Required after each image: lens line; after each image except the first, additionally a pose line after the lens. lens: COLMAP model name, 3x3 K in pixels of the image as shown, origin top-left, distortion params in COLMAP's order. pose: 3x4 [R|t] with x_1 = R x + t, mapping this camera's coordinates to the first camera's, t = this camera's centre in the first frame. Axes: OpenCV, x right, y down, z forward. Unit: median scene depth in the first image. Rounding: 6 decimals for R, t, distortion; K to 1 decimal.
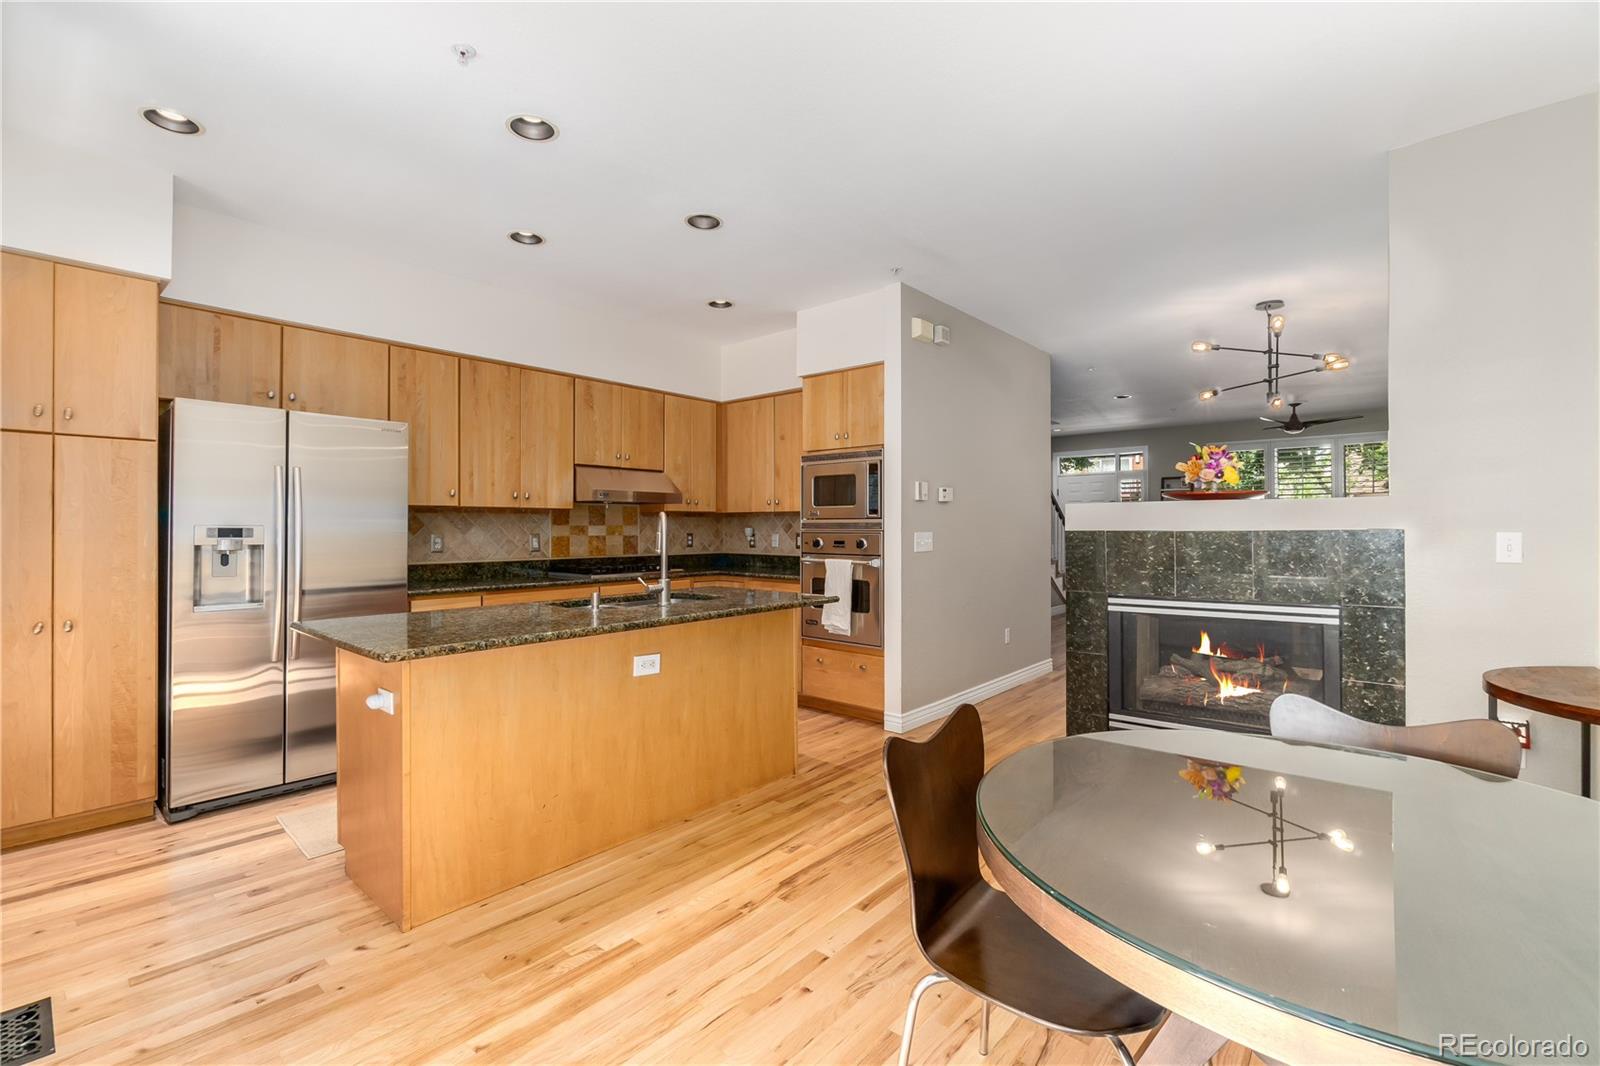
lens RADIAL K [[693.5, 0, 793.4], [0, 693.5, 527.0], [0, 0, 1]] dist [-0.002534, -0.000129]
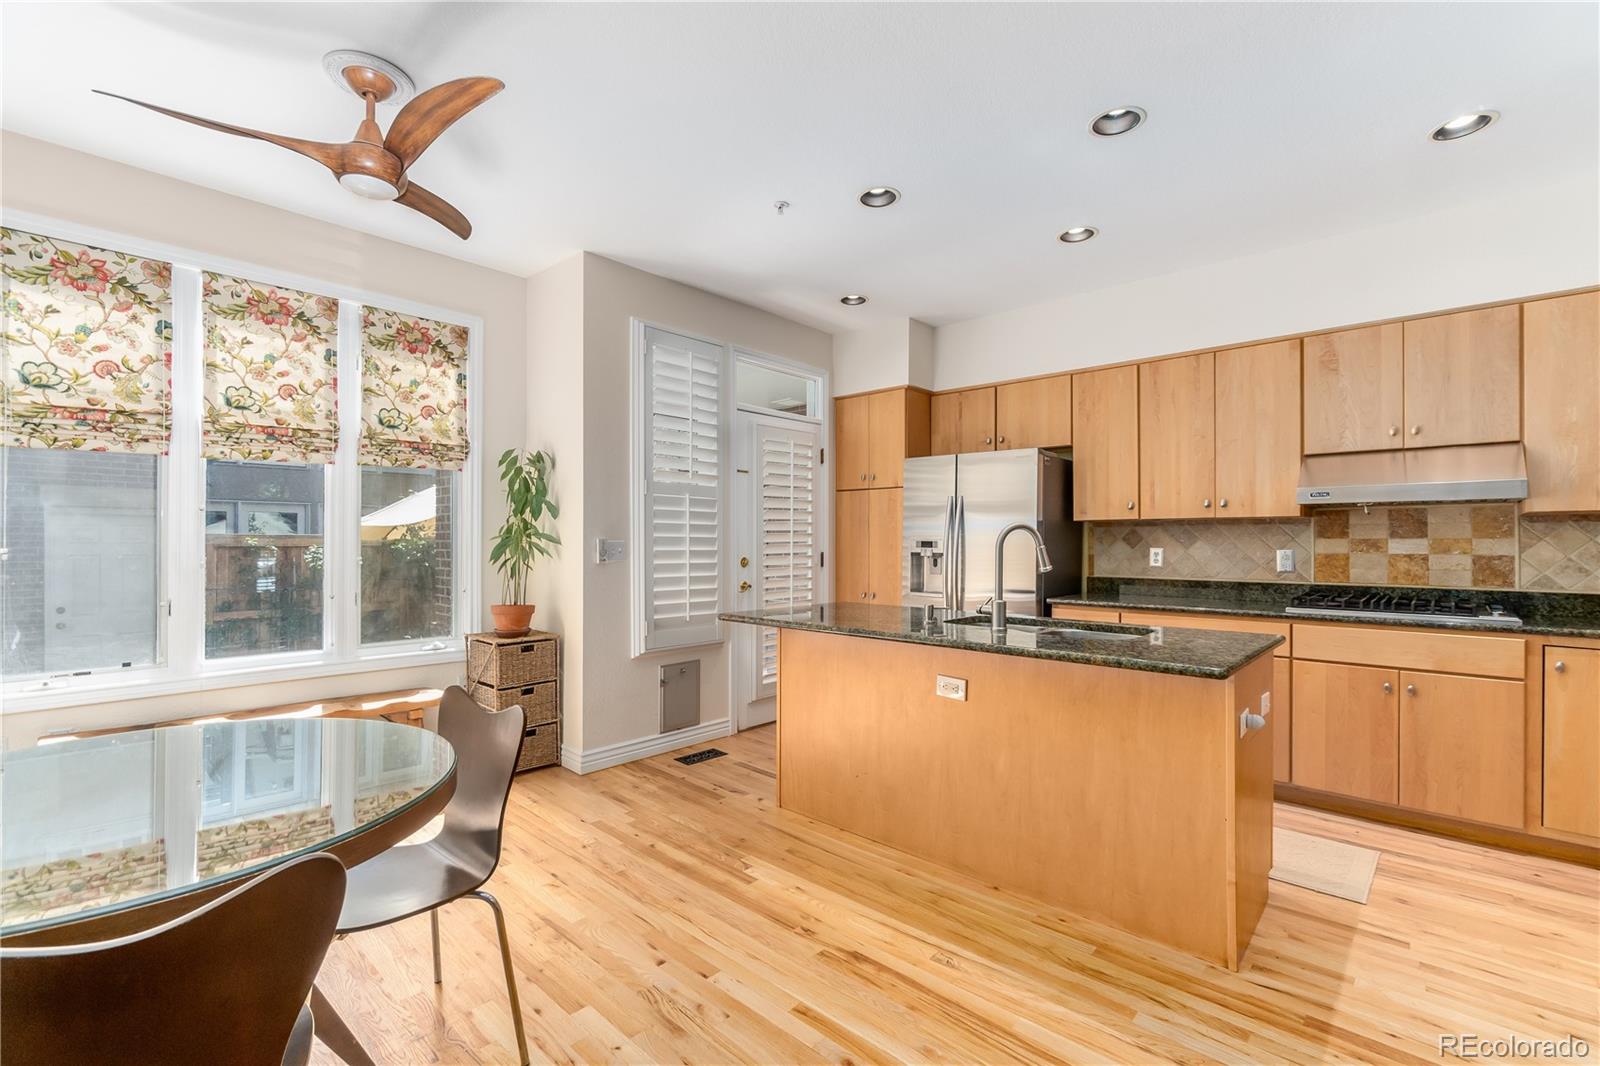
lens RADIAL K [[693.5, 0, 794.0], [0, 693.5, 538.2], [0, 0, 1]] dist [-0.002534, -0.000129]
pose [[-0.021531, -0.004512, -0.999758, 0.598153], [-0.001798, 0.999988, -0.004474, 0.002212], [0.999767, 0.001701, -0.021539, 0.664868]]
